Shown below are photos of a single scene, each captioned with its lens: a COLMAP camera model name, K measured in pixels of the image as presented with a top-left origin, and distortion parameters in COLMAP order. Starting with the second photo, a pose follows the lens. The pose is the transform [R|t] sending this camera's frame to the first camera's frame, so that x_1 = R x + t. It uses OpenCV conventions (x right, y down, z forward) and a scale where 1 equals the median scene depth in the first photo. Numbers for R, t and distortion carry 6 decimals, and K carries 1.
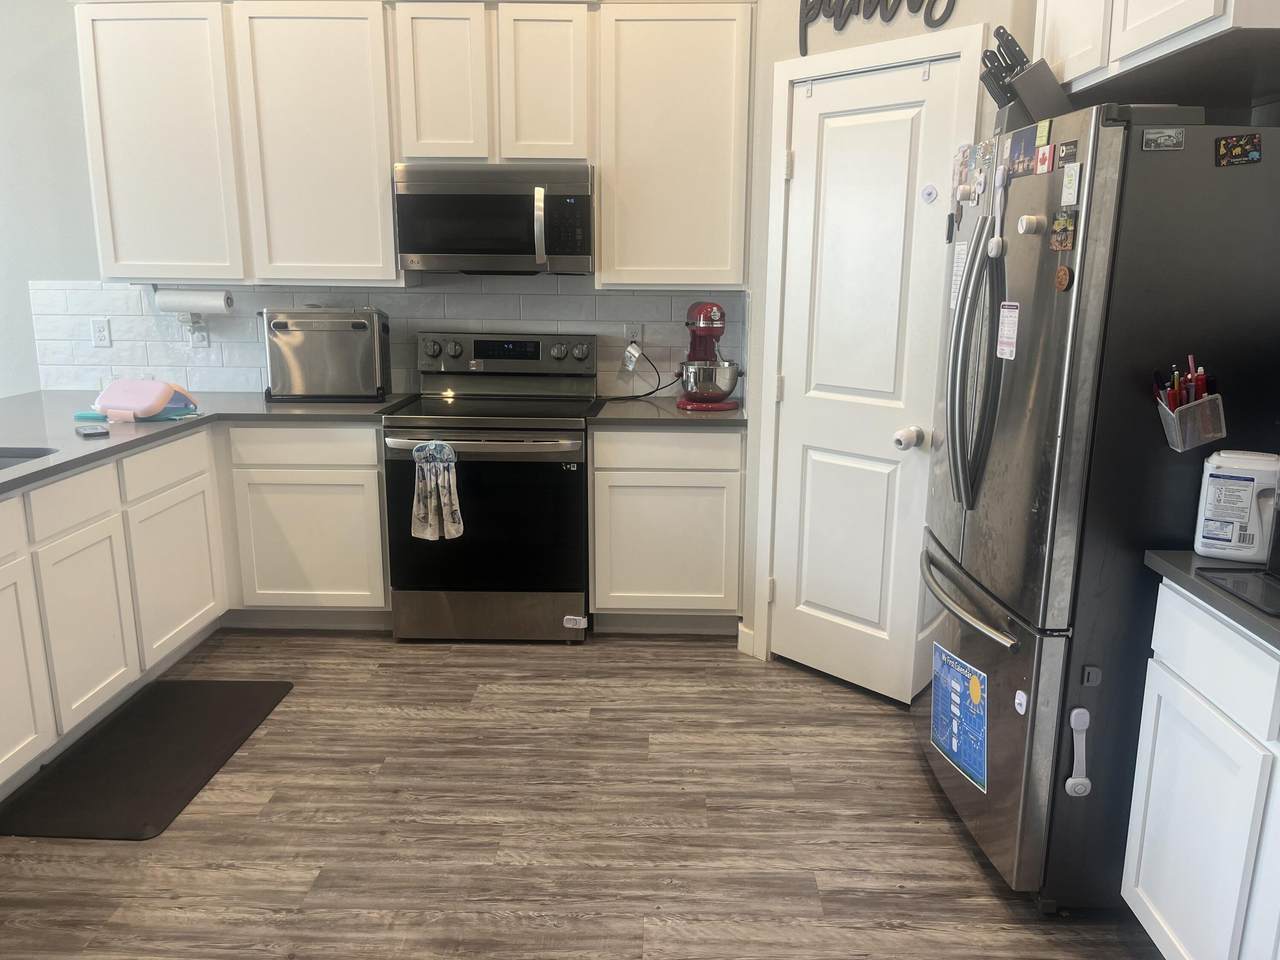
lens RADIAL K [[978.0, 0, 640.0], [0, 978.0, 480.0], [0, 0, 1]] dist [0.084726, -0.156479]
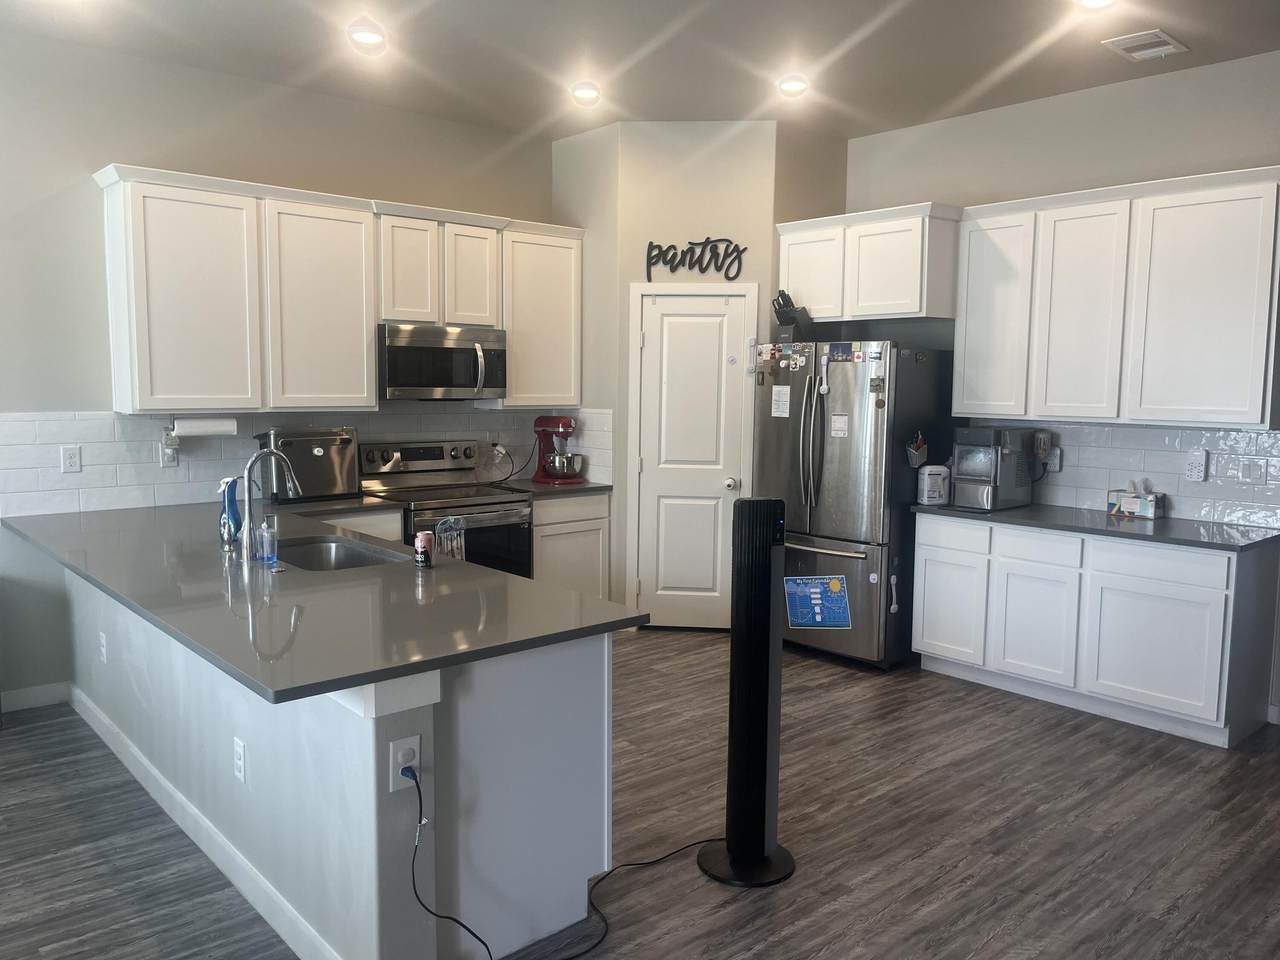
lens RADIAL K [[978.0, 0, 640.0], [0, 978.0, 480.0], [0, 0, 1]] dist [0.084726, -0.156479]
pose [[0.735607, -0.071072, 0.673670, -1.078380], [0.141006, 0.988763, -0.049656, 0.019576], [-0.662571, 0.131519, 0.737362, -0.272352]]
